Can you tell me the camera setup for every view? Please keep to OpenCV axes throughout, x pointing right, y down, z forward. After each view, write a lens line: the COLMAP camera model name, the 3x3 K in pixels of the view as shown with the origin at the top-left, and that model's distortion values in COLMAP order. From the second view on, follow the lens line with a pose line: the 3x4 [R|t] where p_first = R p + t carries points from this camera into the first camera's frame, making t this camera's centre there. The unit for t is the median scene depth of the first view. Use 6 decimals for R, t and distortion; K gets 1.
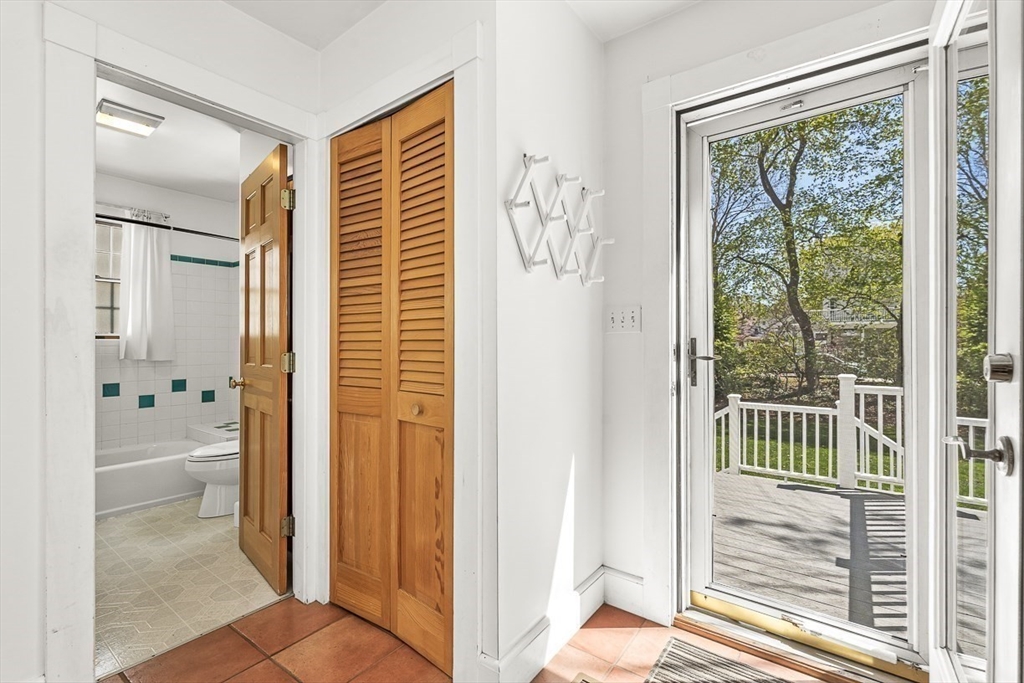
lens RADIAL K [[459.4, 0, 509.0], [0, 459.4, 341.7], [0, 0, 1]] dist [-0.007286, 0.000077]
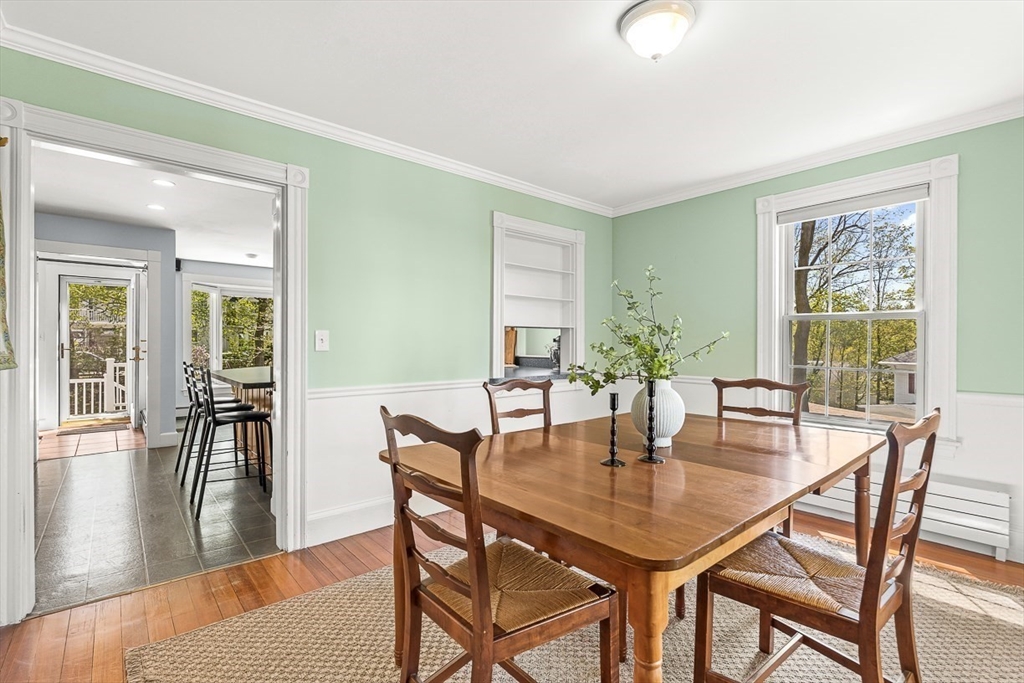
lens RADIAL K [[459.4, 0, 509.9], [0, 459.4, 343.2], [0, 0, 1]] dist [-0.007286, 0.000077]
pose [[0.205856, 0.001394, 0.978581, -0.782594], [-0.008804, 0.999961, 0.000427, -0.014017], [-0.978543, -0.008704, 0.205860, -1.024493]]
